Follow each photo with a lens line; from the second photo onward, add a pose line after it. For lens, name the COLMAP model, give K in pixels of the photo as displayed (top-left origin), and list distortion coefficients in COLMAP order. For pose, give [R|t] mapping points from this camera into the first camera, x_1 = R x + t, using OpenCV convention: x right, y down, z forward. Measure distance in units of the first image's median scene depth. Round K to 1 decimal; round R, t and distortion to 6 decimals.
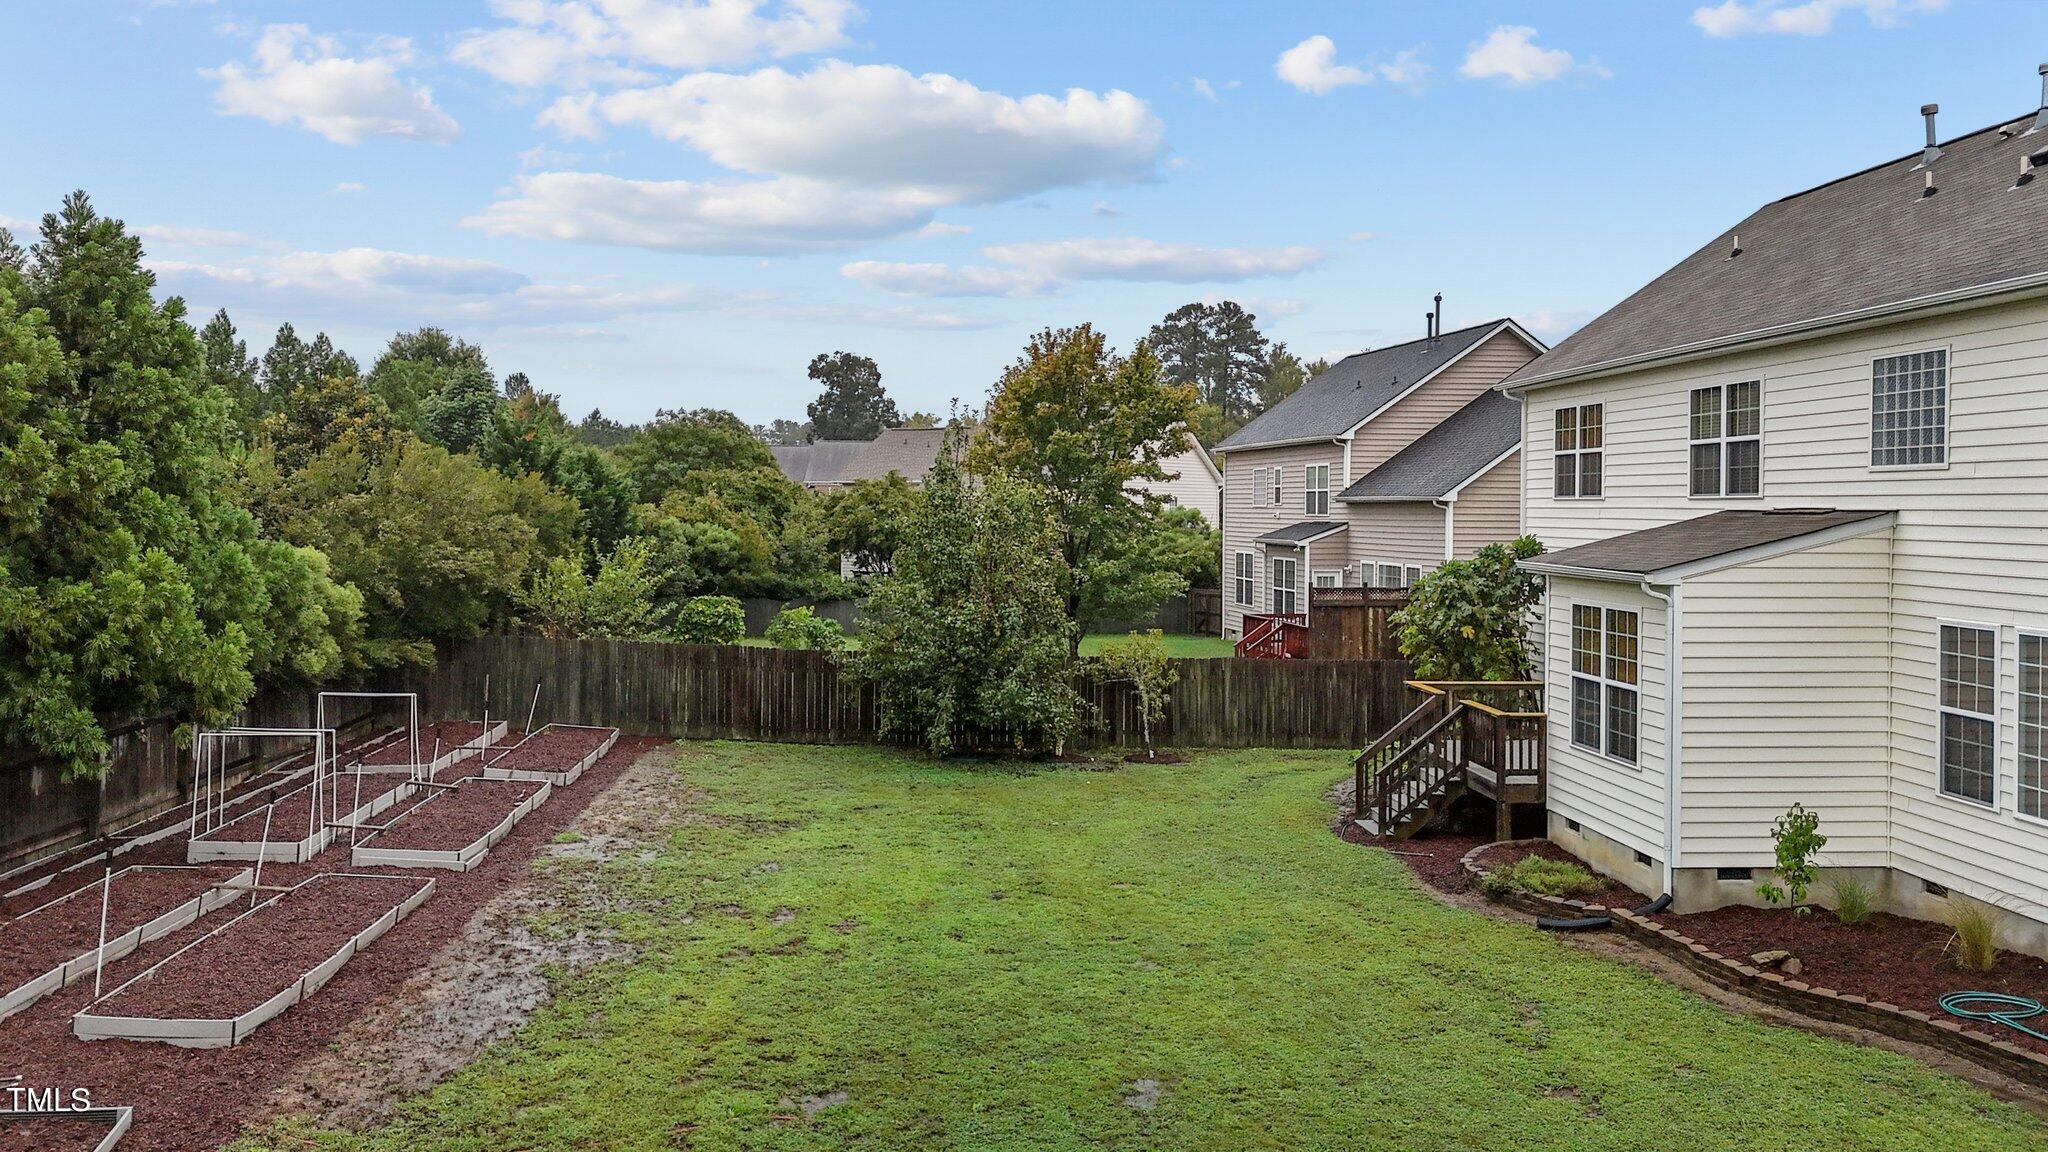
lens RADIAL K [[1512.4, 0, 989.9], [0, 1512.4, 521.0], [0, 0, 1]] dist [0.006433, -0.002007]
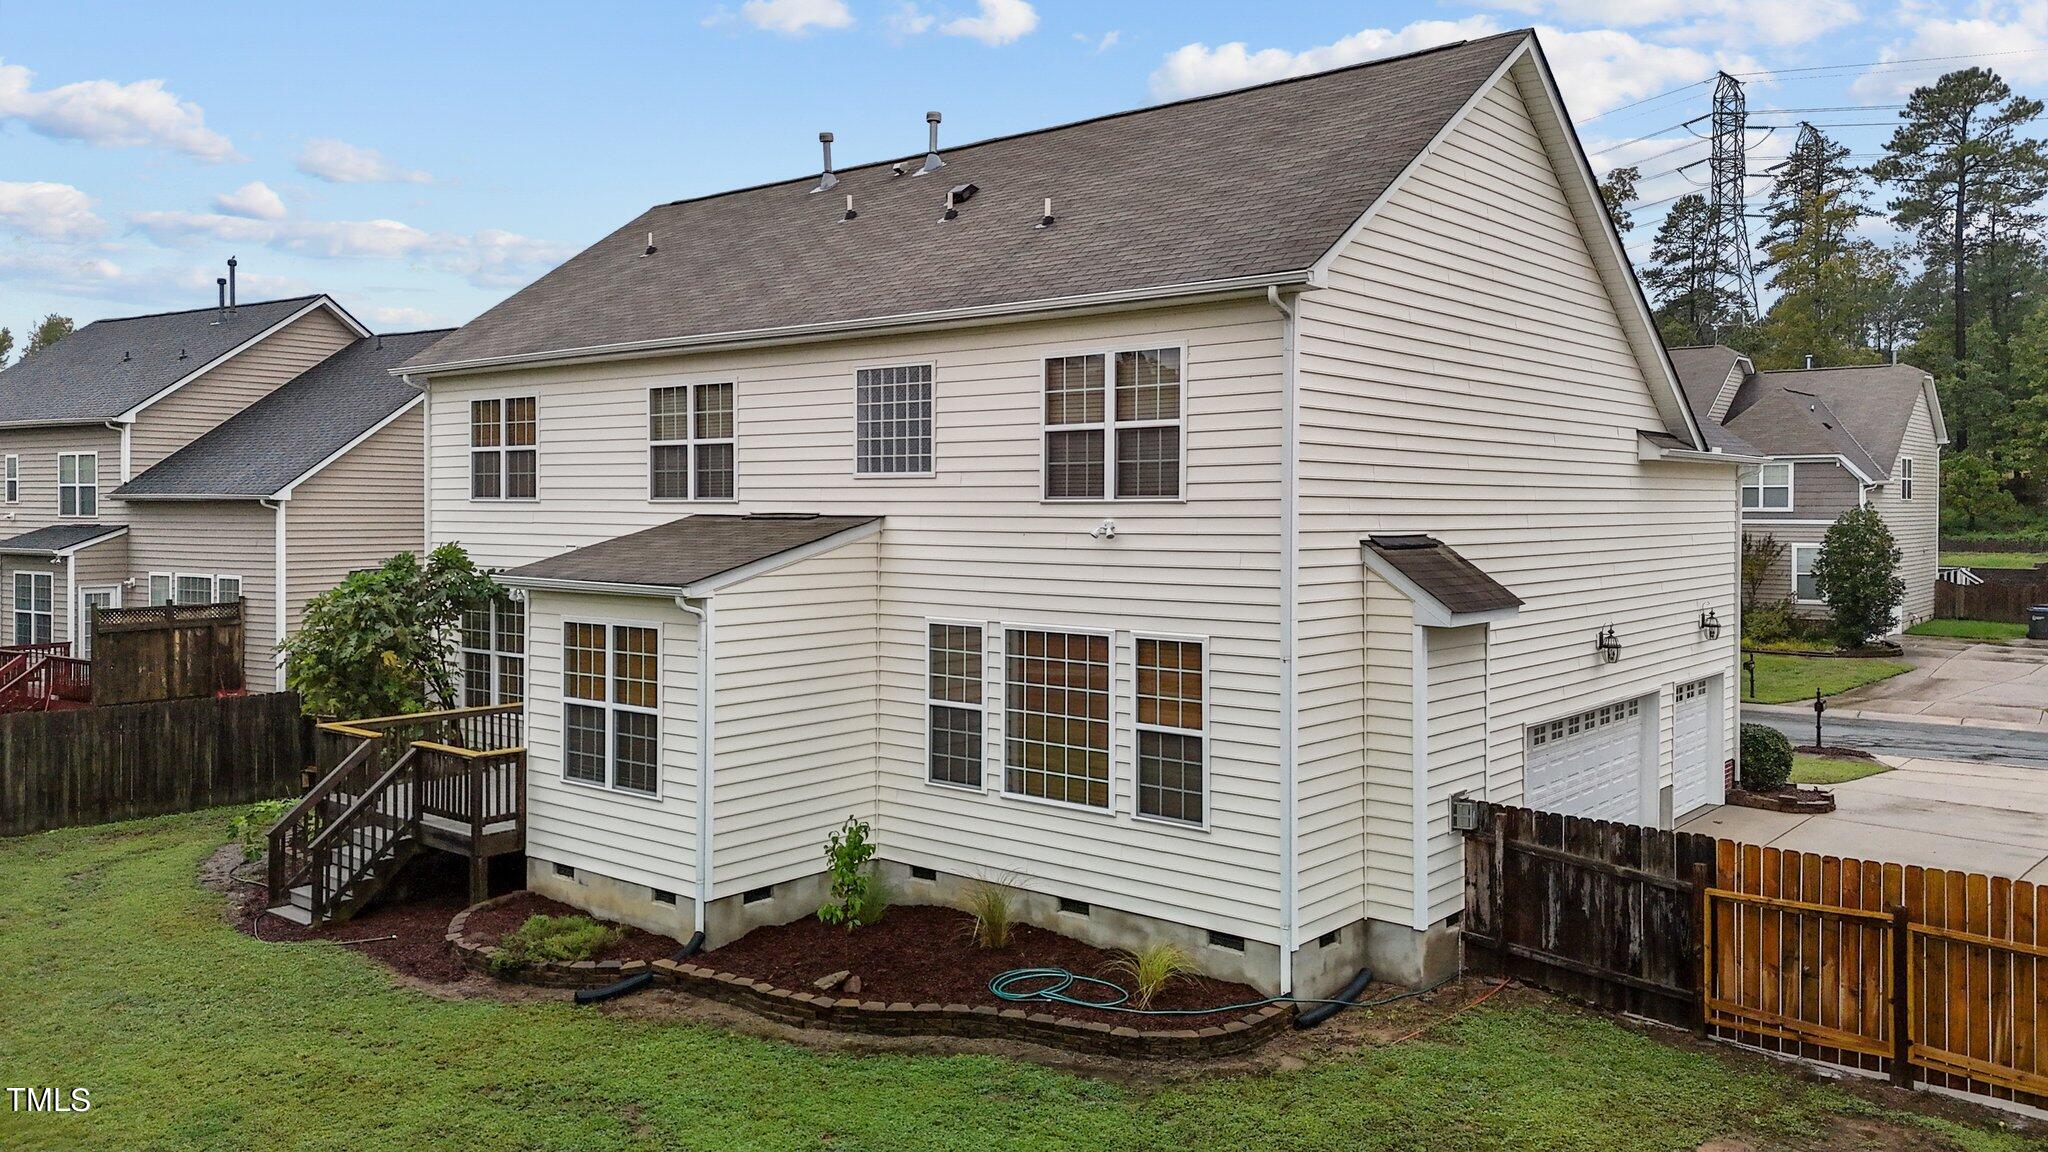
lens RADIAL K [[1512.2, 0, 1030.8], [0, 1512.2, 517.7], [0, 0, 1]] dist [0.085435, -0.091434]
pose [[0.683374, -0.010532, 0.729993, -0.082536], [0.008691, 0.999942, 0.006290, -0.009815], [-0.730017, 0.002046, 0.683426, 0.187346]]
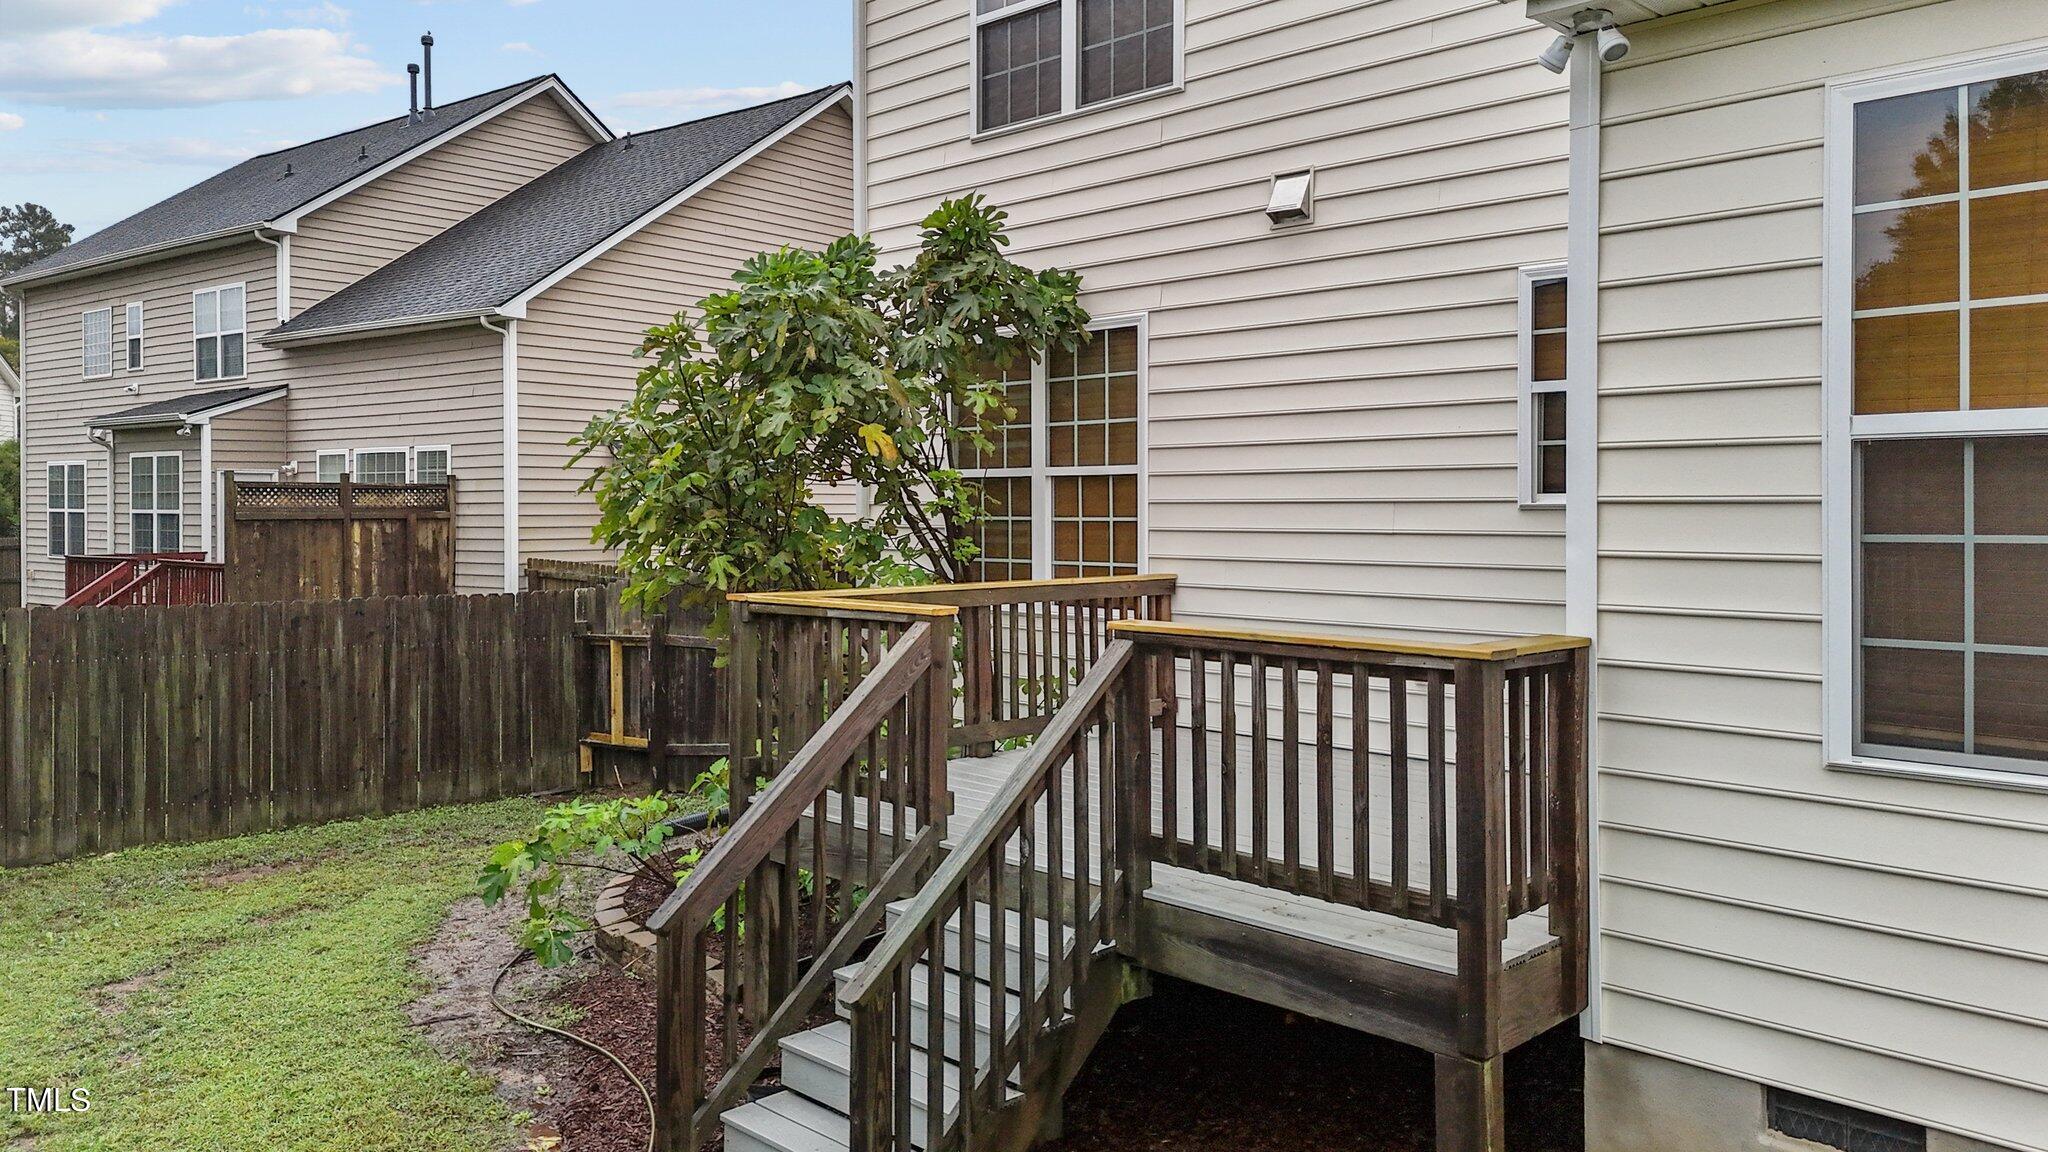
lens RADIAL K [[1522.8, 0, 1032.7], [0, 1522.8, 503.4], [0, 0, 1]] dist [0.036374, -0.007096]
pose [[0.746439, -0.009335, 0.665389, 0.150949], [0.012453, 0.999922, 0.000058, 0.110232], [-0.665338, 0.008243, 0.746497, 0.918415]]
